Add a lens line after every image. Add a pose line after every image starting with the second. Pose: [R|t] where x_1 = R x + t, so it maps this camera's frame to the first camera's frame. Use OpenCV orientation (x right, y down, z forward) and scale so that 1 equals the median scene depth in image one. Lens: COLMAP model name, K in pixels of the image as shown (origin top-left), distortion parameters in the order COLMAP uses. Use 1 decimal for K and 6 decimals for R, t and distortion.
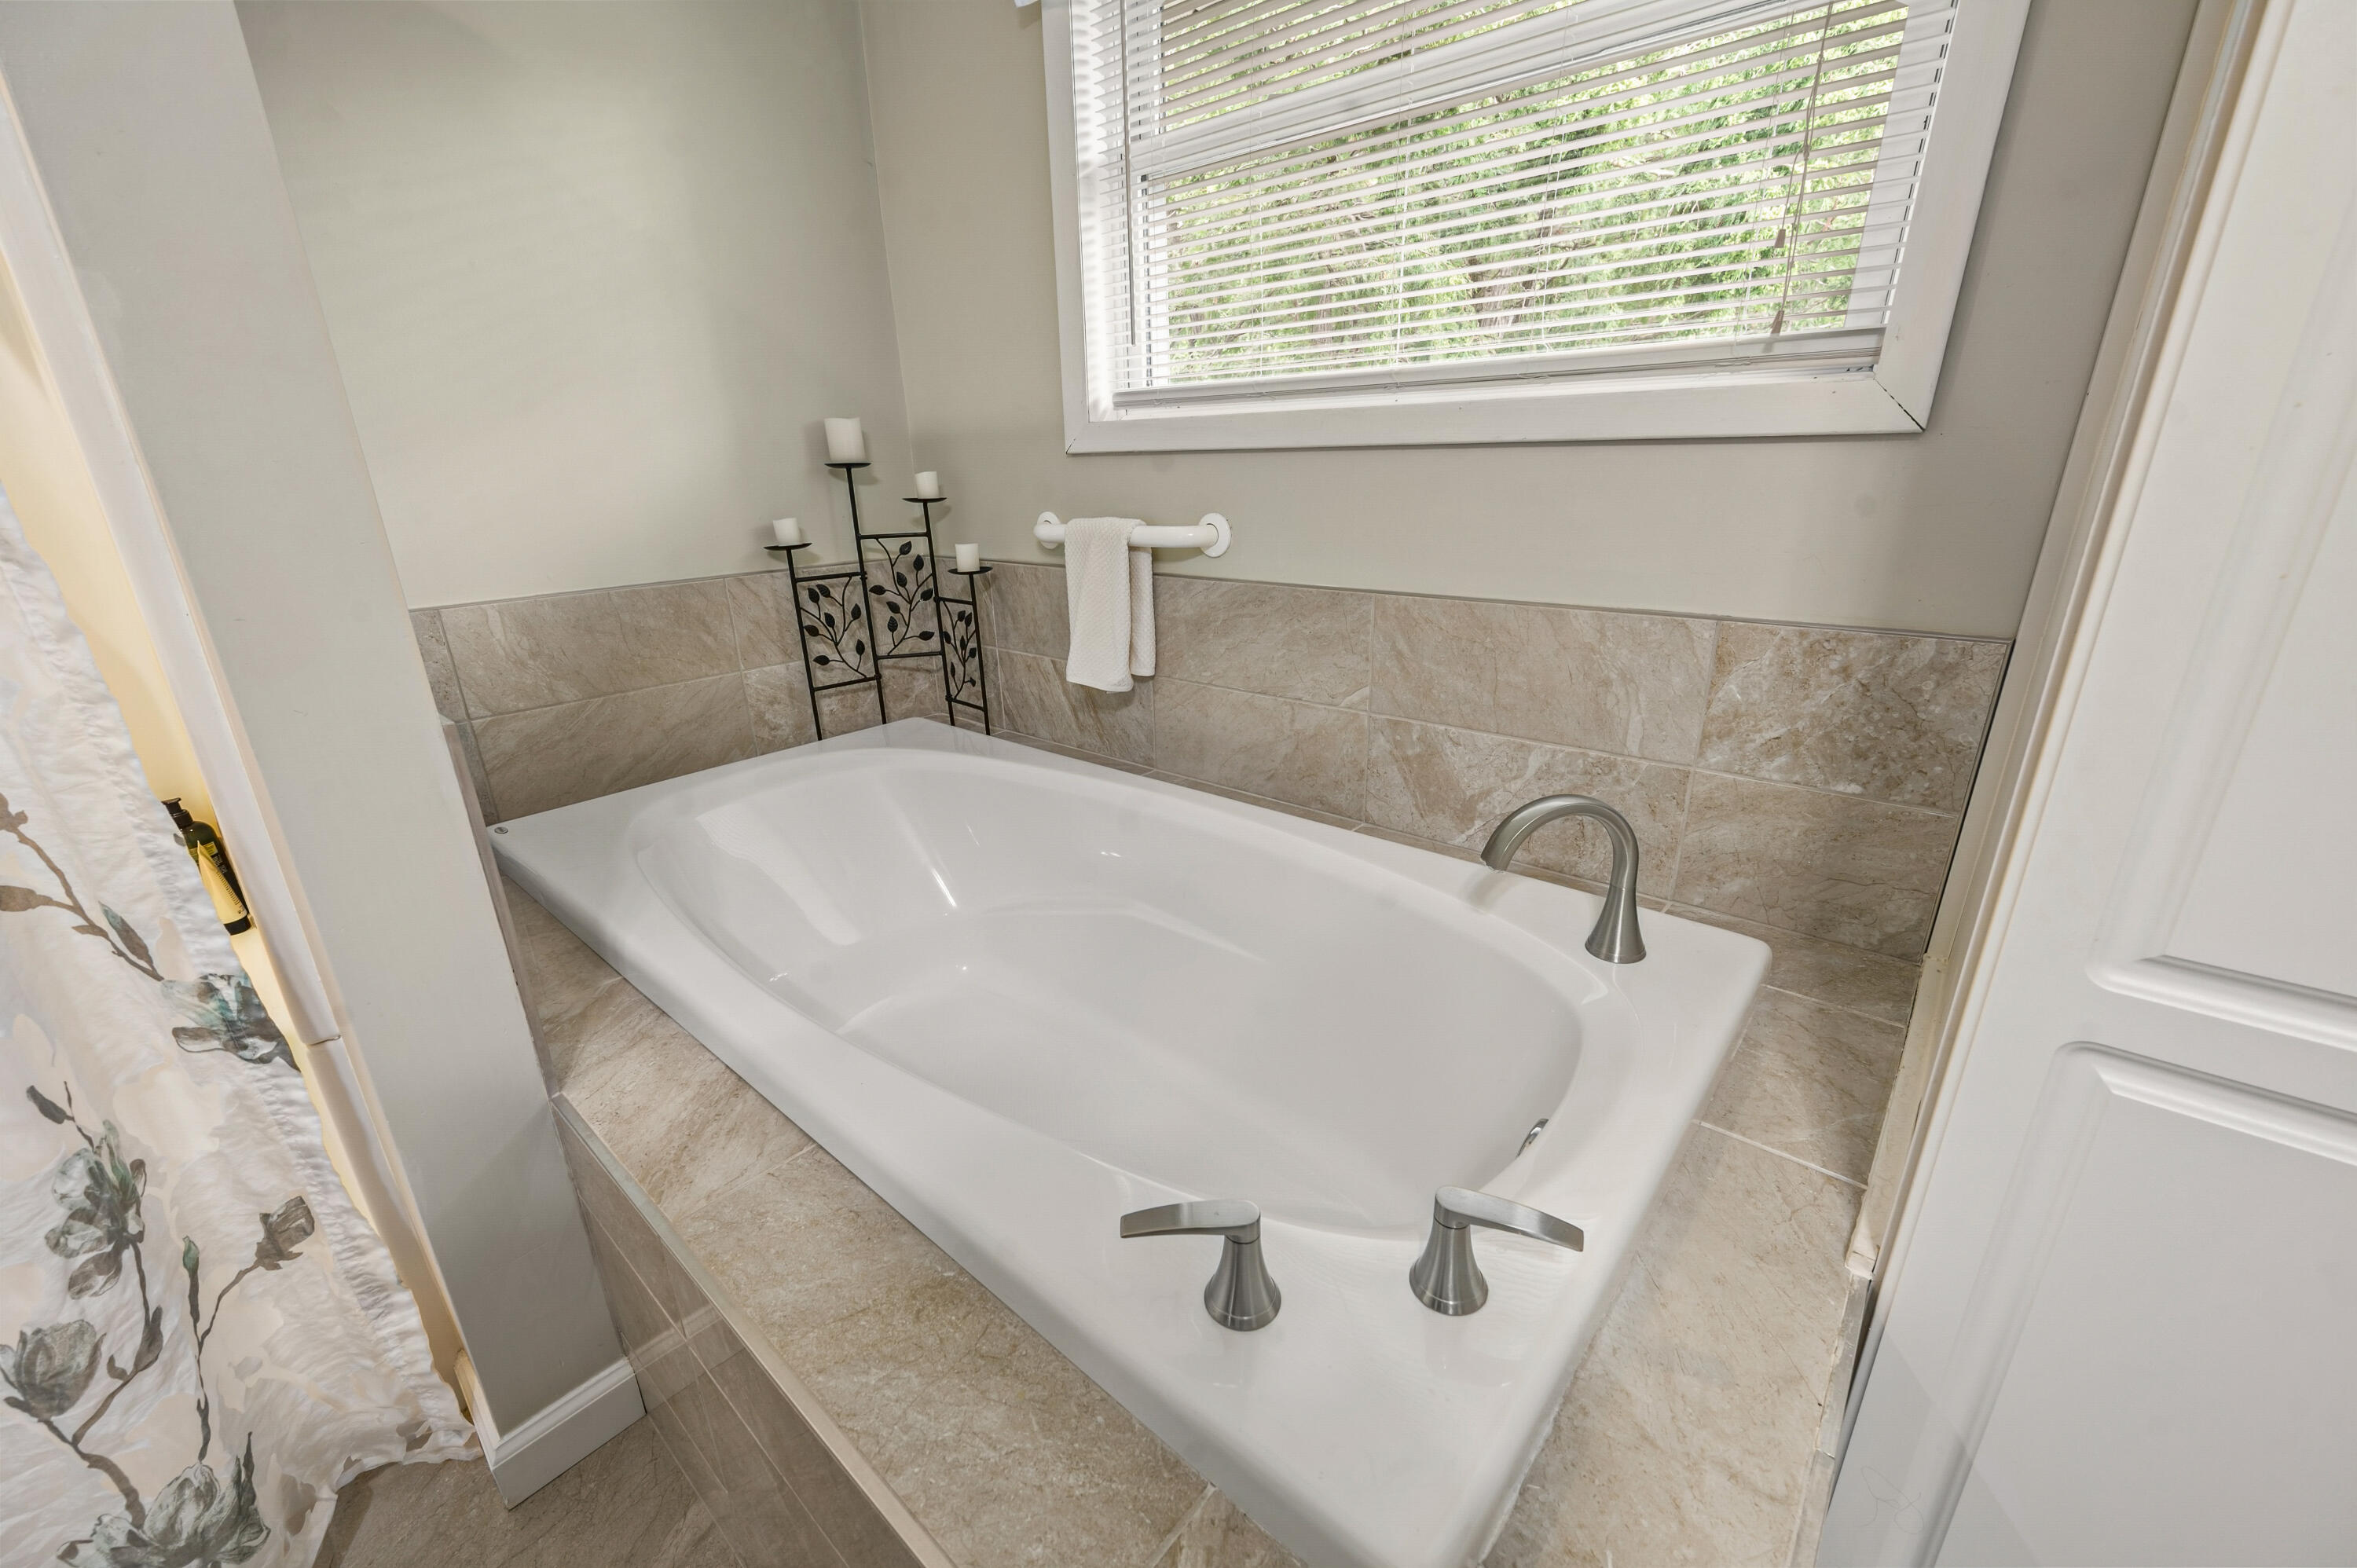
lens RADIAL K [[935.1, 0, 1180.7], [0, 935.1, 790.8], [0, 0, 1]] dist [-0.000849, -0.000114]
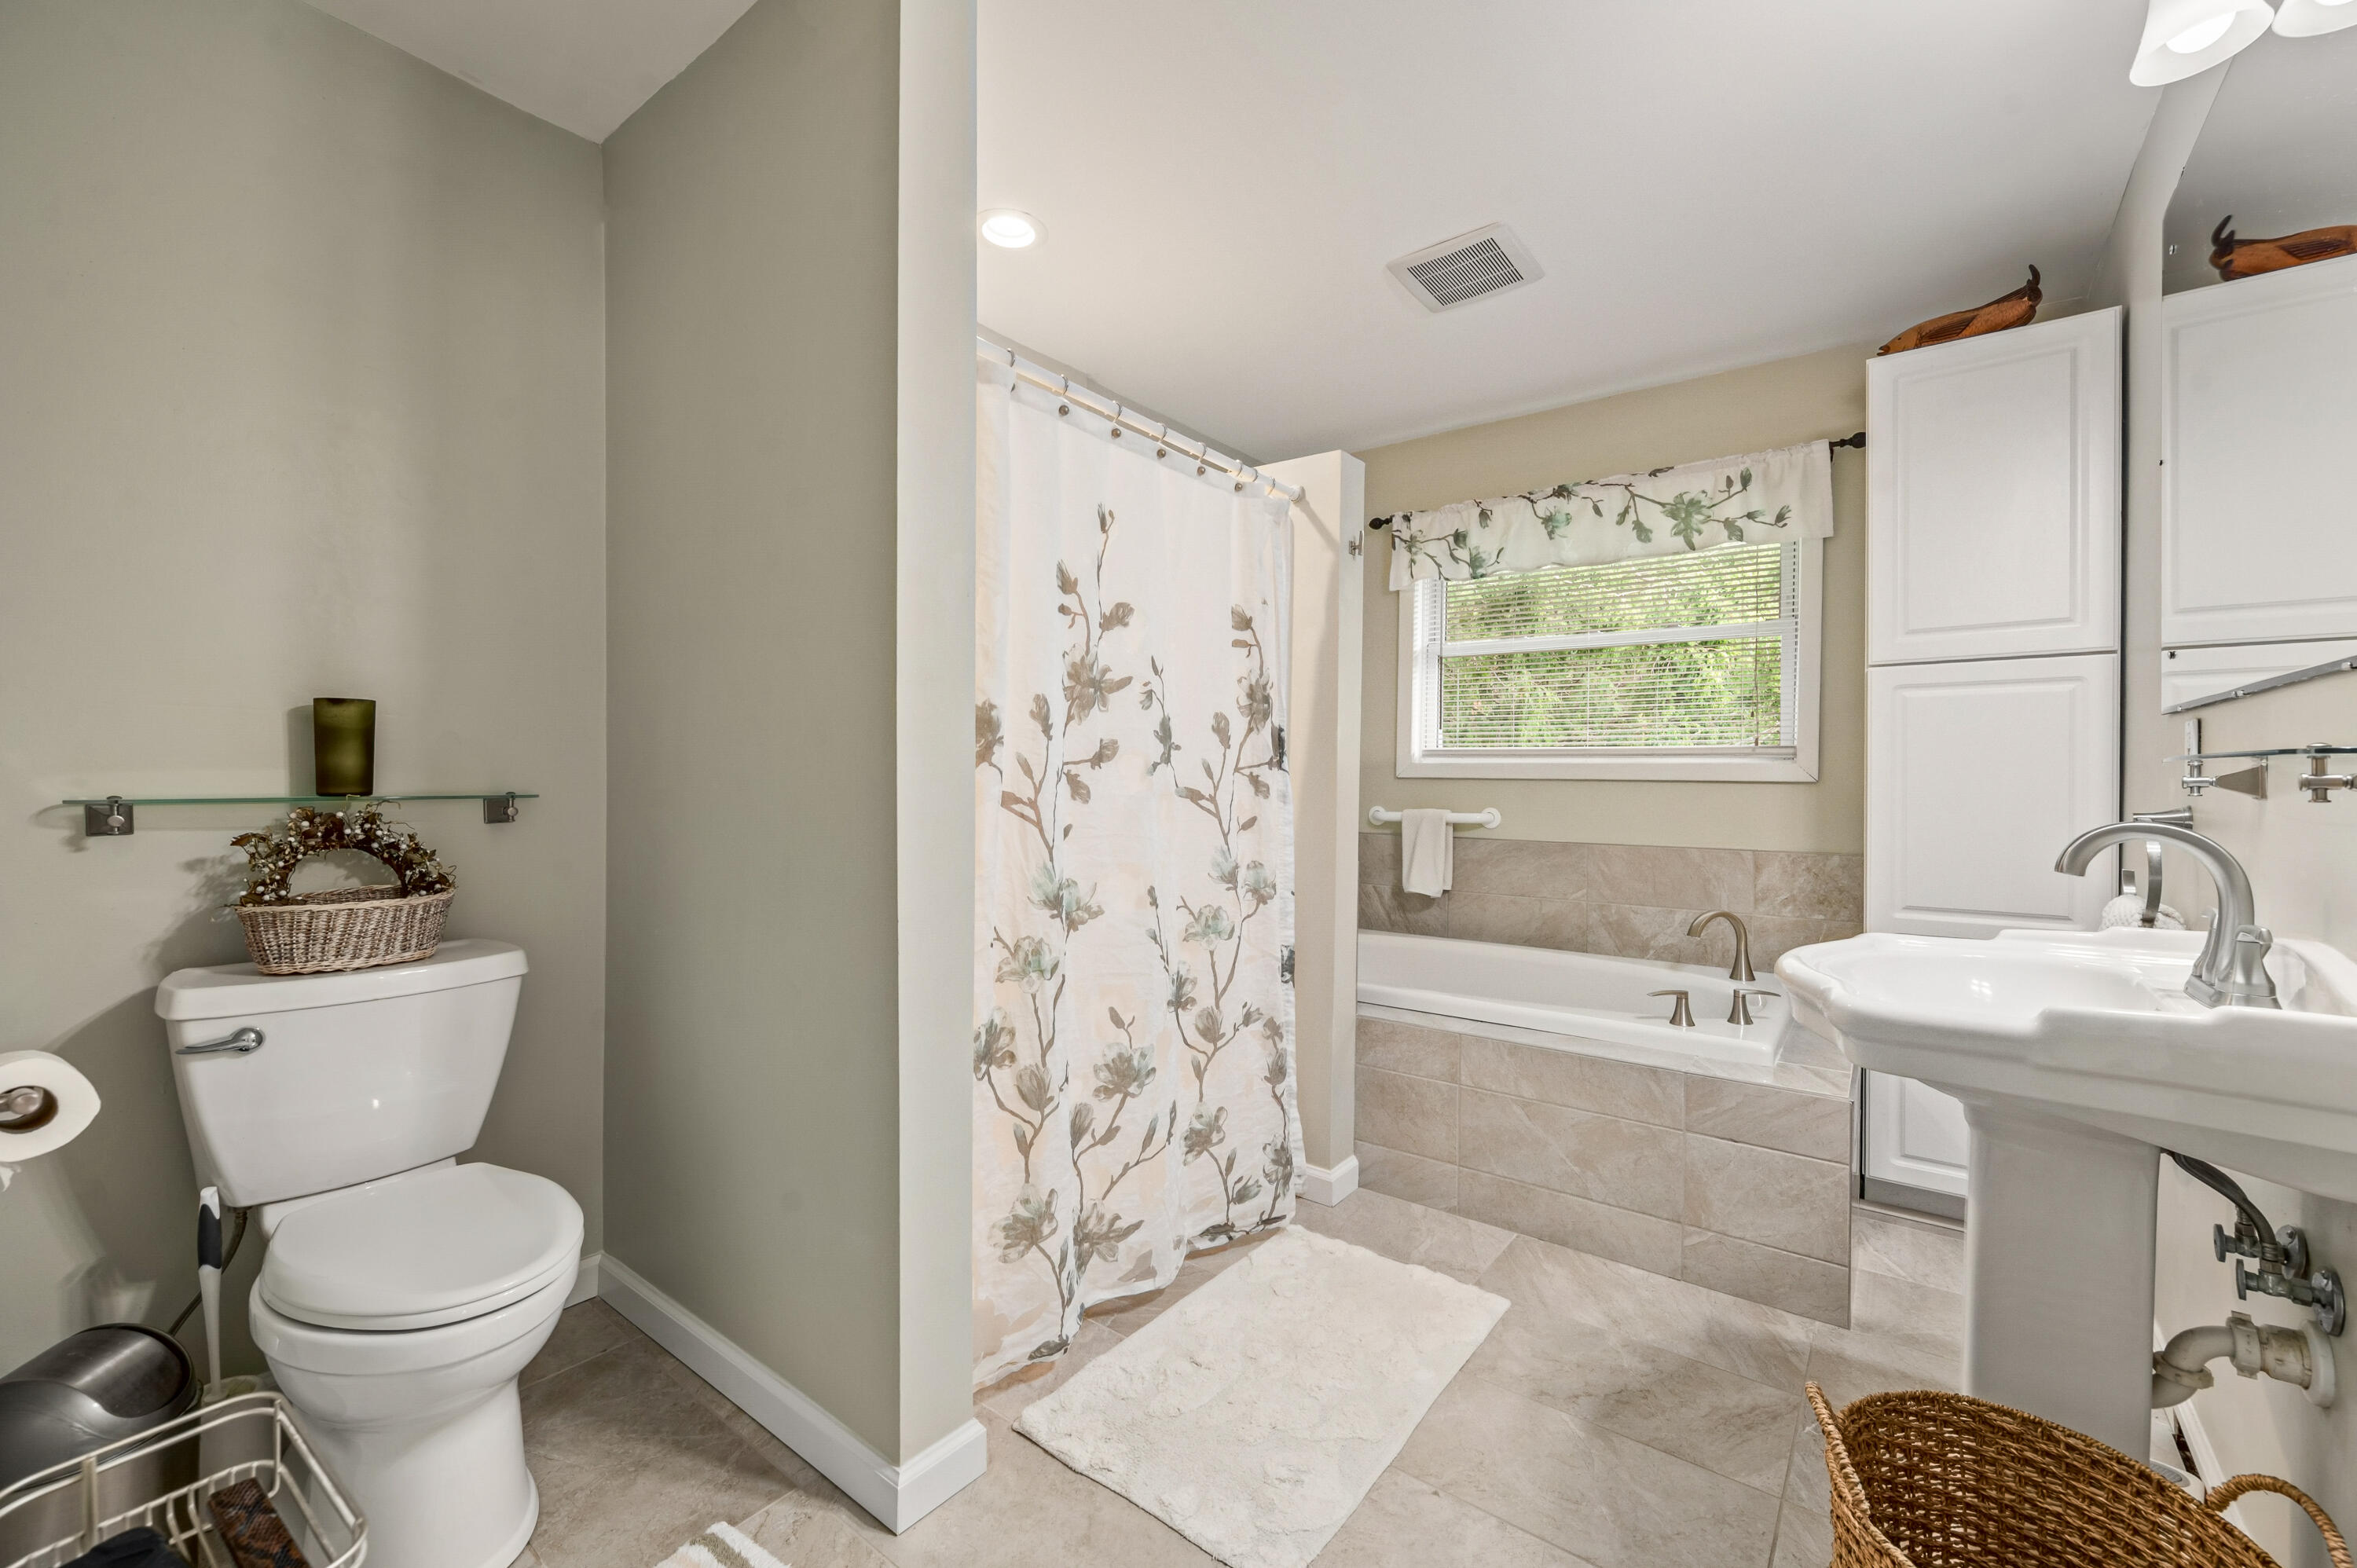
lens RADIAL K [[953.9, 0, 1183.0], [0, 953.9, 773.7], [0, 0, 1]] dist [-0.000563, 0.000068]
pose [[0.996919, 0.034269, 0.070563, -0.872985], [-0.007904, 0.938838, -0.344269, 0.396197], [-0.078045, 0.342651, 0.936215, -1.029054]]
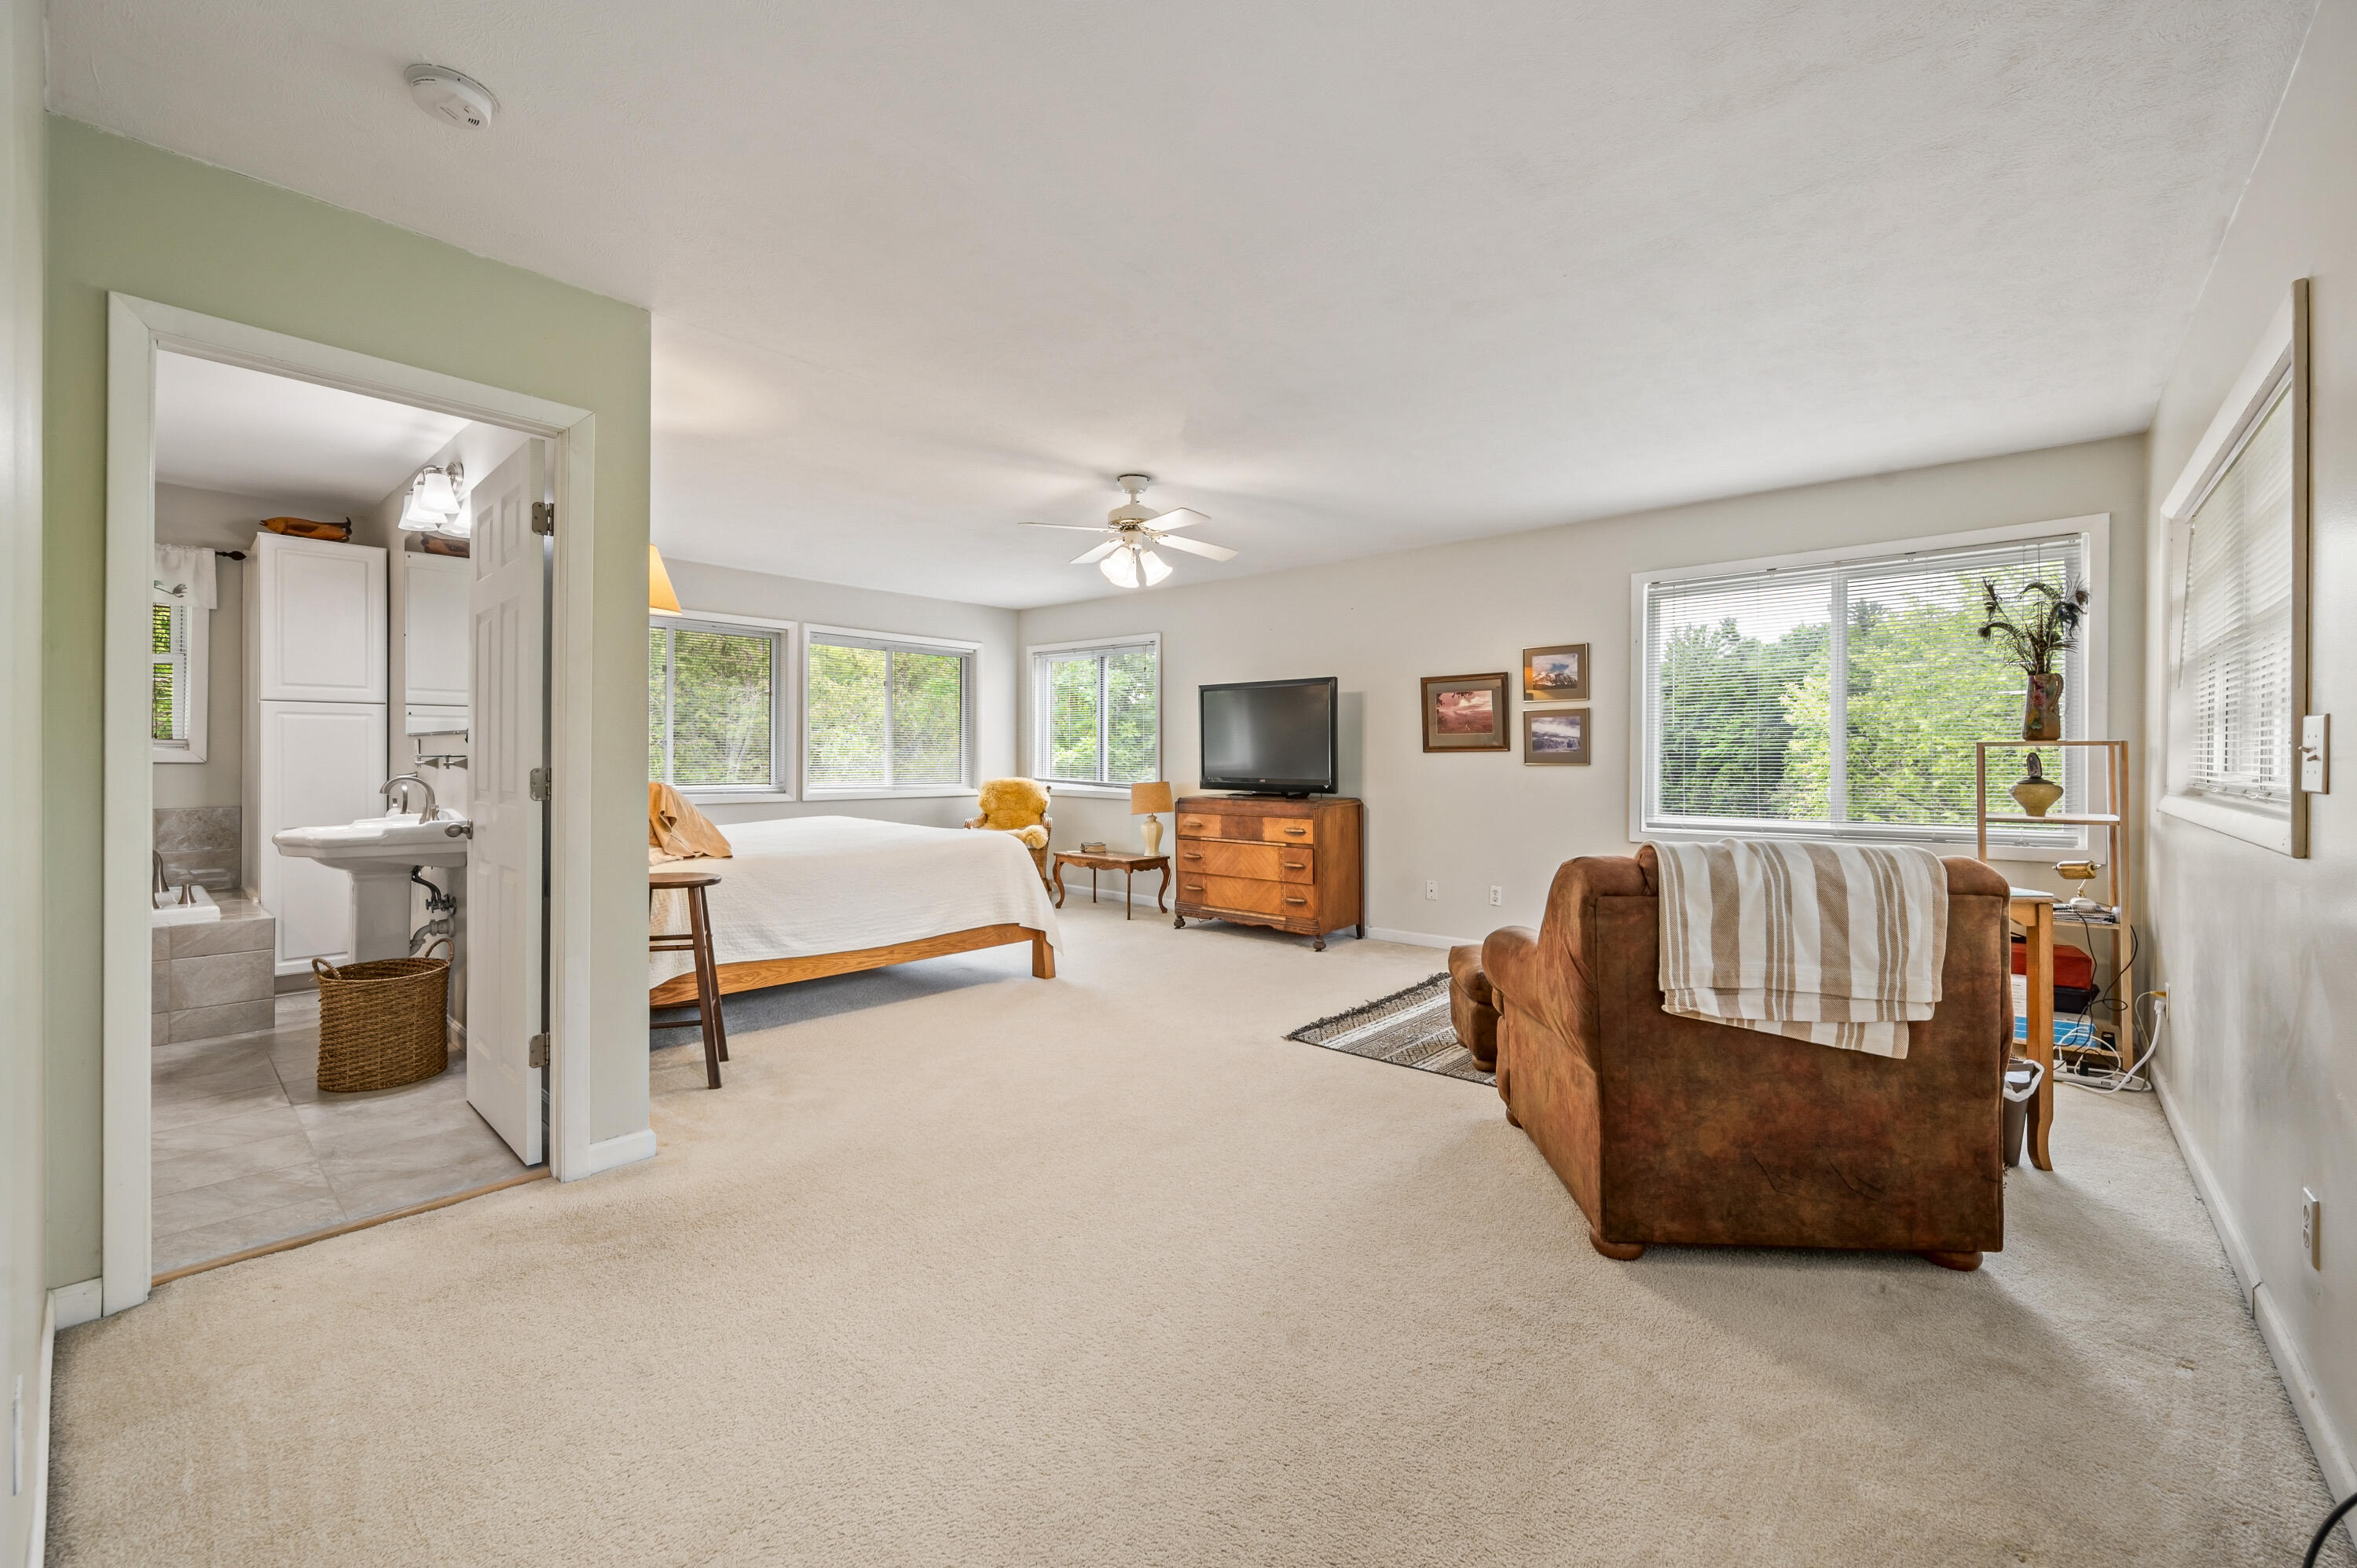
lens RADIAL K [[953.9, 0, 1183.0], [0, 953.9, 773.7], [0, 0, 1]] dist [-0.000563, 0.000068]
pose [[0.000711, 0.018826, 0.999823, -2.497646], [0.334376, 0.942268, -0.017980, 0.869145], [-0.942439, 0.334330, -0.005625, -2.230474]]
